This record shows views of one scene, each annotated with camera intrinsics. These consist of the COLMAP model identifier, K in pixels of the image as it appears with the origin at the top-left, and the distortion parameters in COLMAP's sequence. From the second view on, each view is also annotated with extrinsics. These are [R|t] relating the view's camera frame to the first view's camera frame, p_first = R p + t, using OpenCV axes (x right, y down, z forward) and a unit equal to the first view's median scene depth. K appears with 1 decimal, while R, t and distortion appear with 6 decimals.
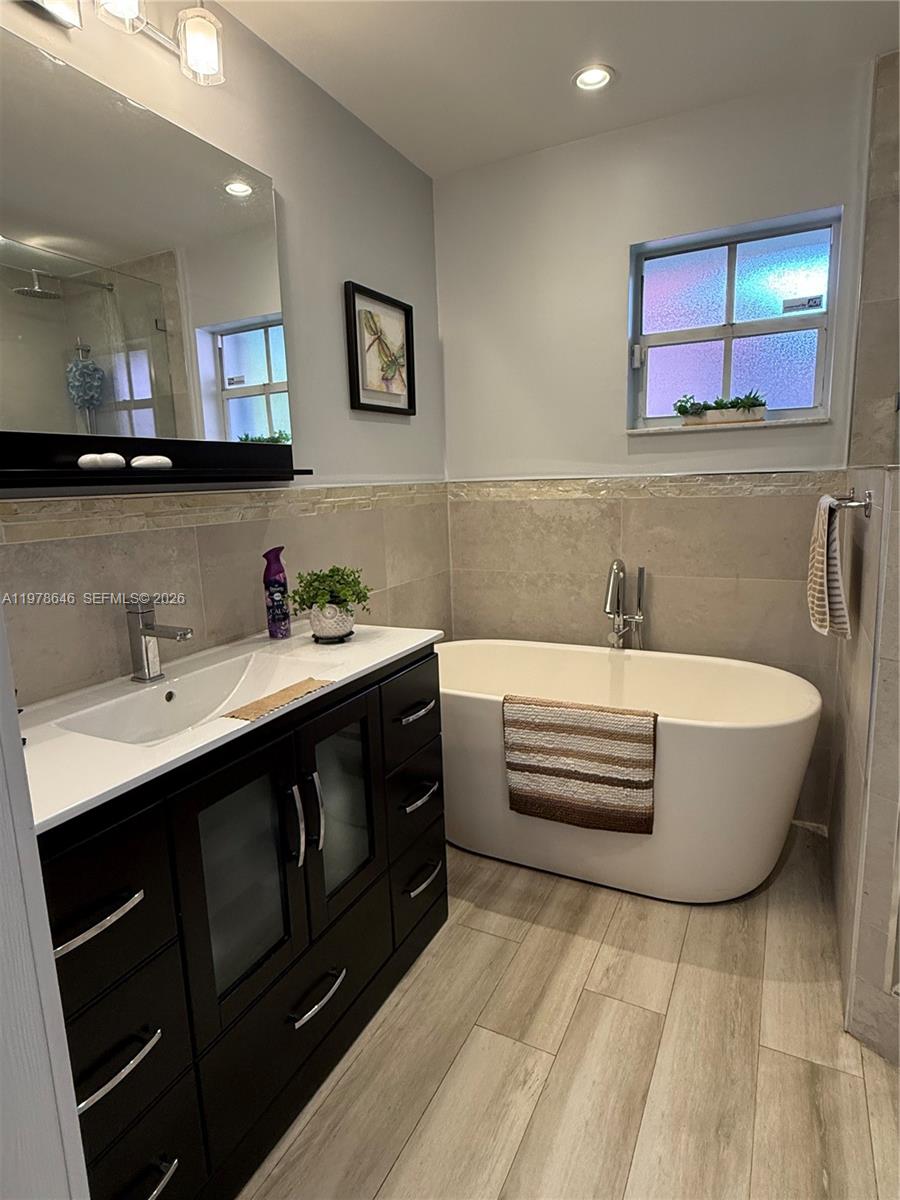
lens RADIAL K [[653.7, 0, 449.2], [0, 653.7, 593.2], [0, 0, 1]] dist [-0.000883, -0.000280]
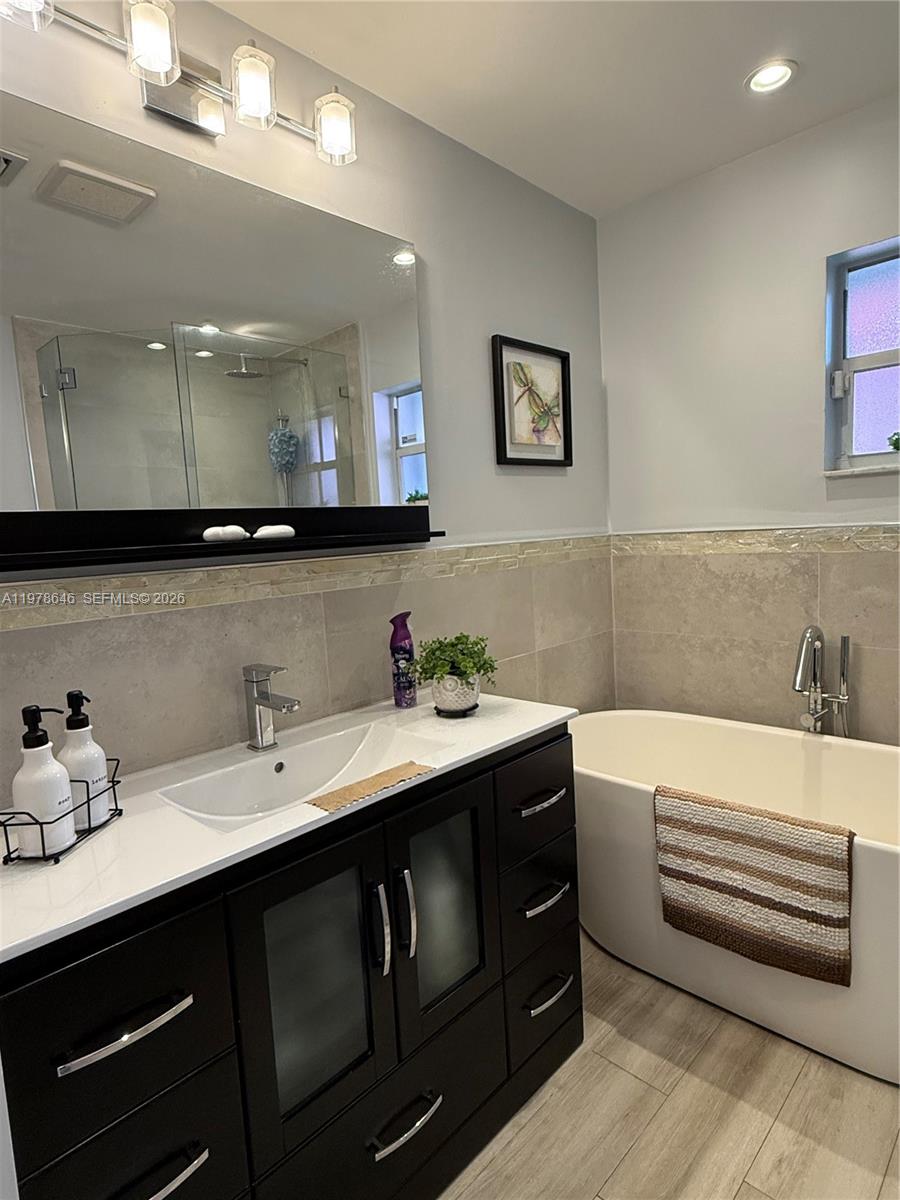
lens RADIAL K [[653.7, 0, 450.1], [0, 653.7, 597.3], [0, 0, 1]] dist [-0.000883, -0.000280]
pose [[0.955223, 0.010242, -0.295708, 0.079006], [-0.027495, 0.998149, -0.054246, -0.038063], [0.294605, 0.059947, 0.953737, 0.087481]]
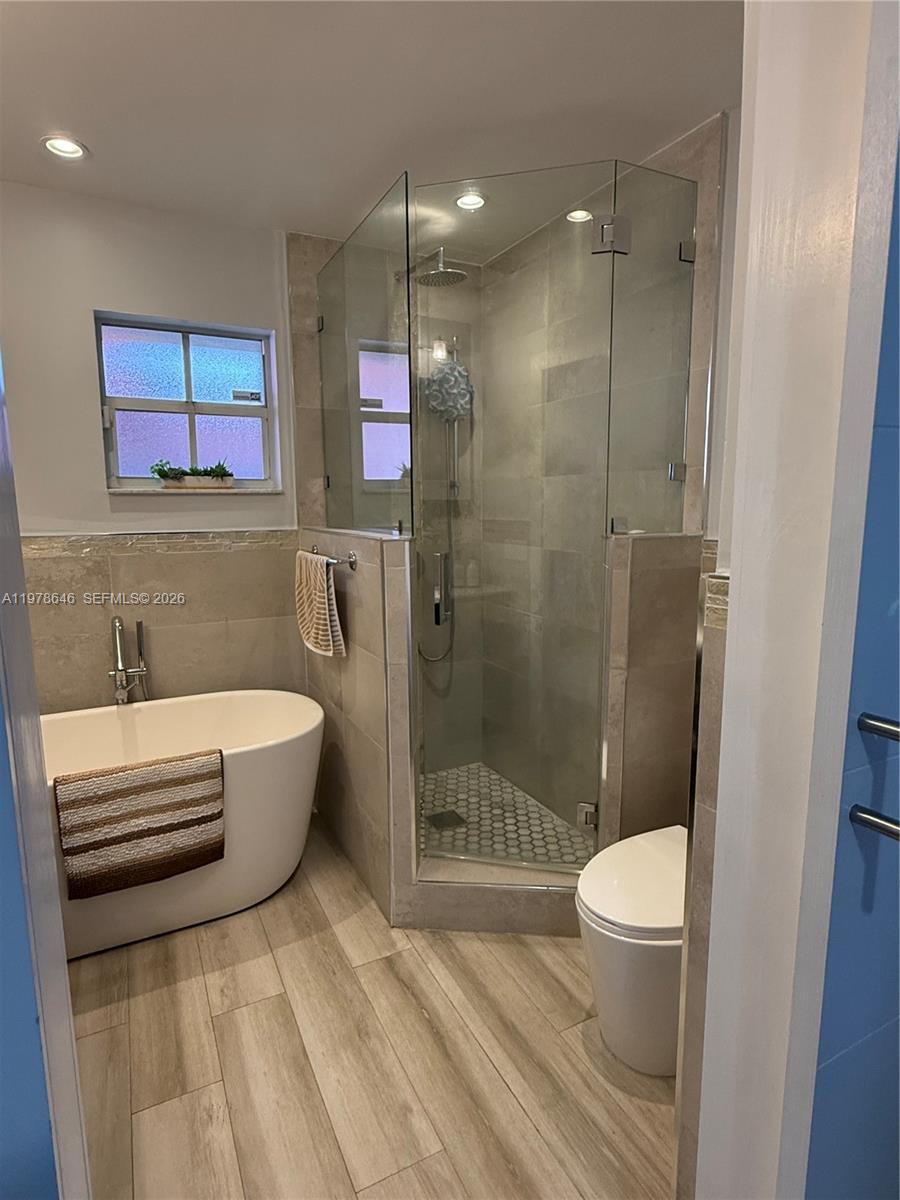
lens RADIAL K [[653.7, 0, 453.1], [0, 653.7, 596.8], [0, 0, 1]] dist [-0.000883, -0.000280]
pose [[0.580492, -0.087435, 0.809558, -0.319119], [0.124431, 0.992066, 0.017923, -0.044222], [-0.804702, 0.090330, 0.586766, -0.011875]]
